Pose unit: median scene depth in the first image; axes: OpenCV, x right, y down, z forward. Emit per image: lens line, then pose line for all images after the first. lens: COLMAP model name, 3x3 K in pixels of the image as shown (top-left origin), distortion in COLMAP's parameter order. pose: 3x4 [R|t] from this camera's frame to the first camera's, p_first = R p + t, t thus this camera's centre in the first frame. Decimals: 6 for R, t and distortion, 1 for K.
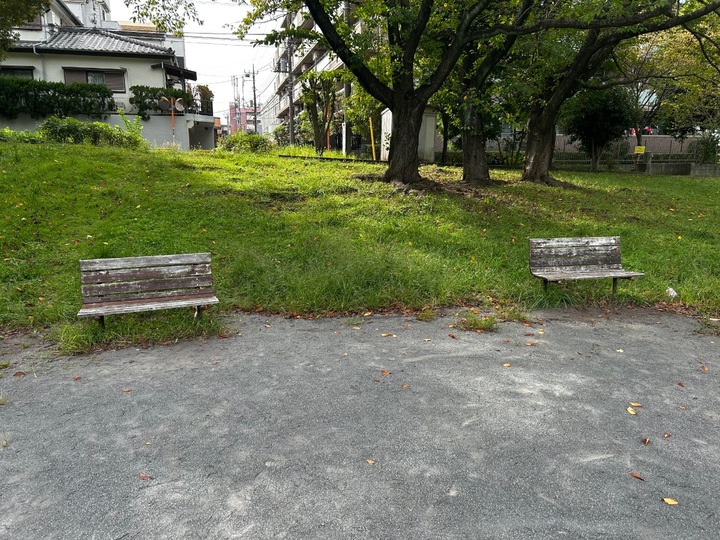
lens RADIAL K [[545.6, 0, 359.9], [0, 545.6, 269.9], [0, 0, 1]] dist [0.008045, -0.004795]
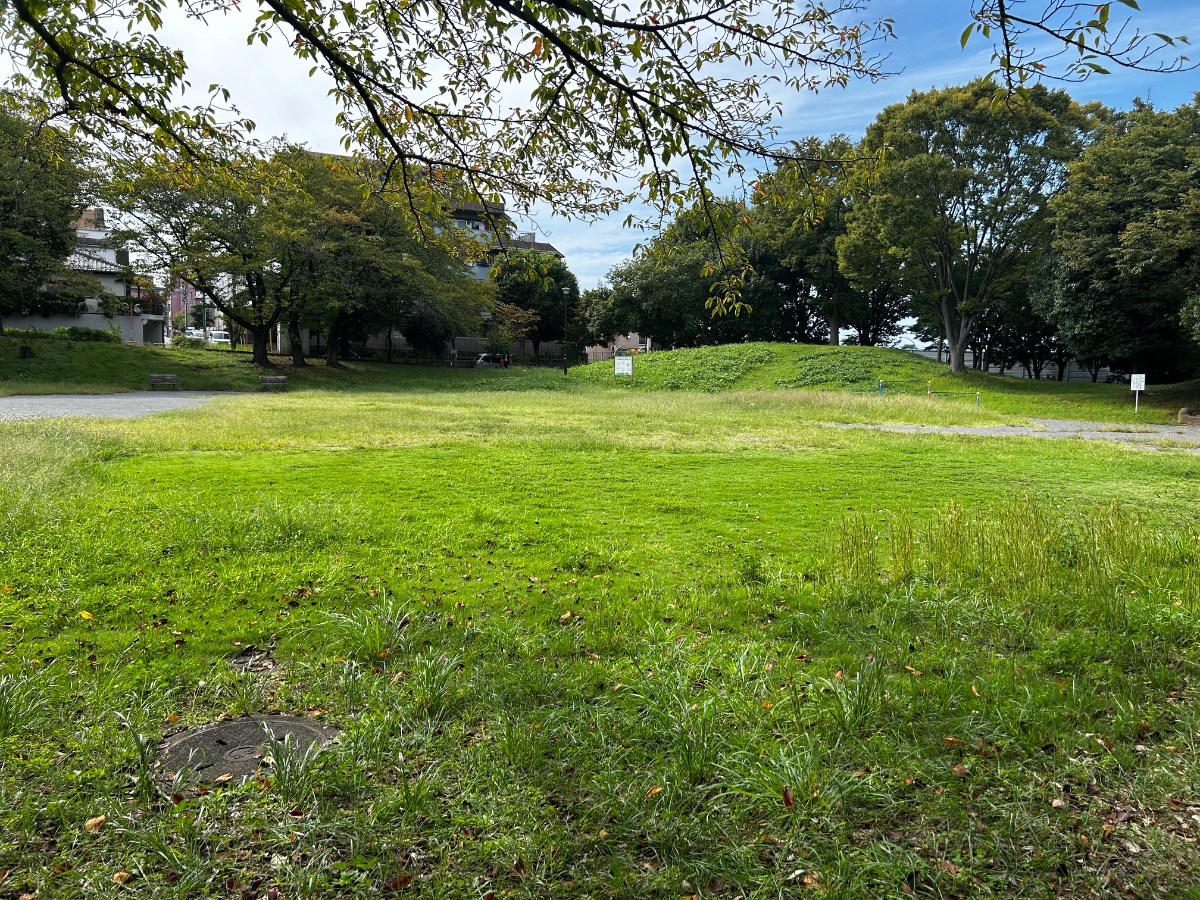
lens RADIAL K [[909.4, 0, 600.0], [0, 909.4, 450.5], [0, 0, 1]] dist [0.008045, -0.004795]
pose [[0.976166, -0.003467, 0.217000, 0.314282], [0.020568, 0.996850, -0.076598, 0.259310], [-0.216050, 0.079236, 0.973162, -1.479494]]
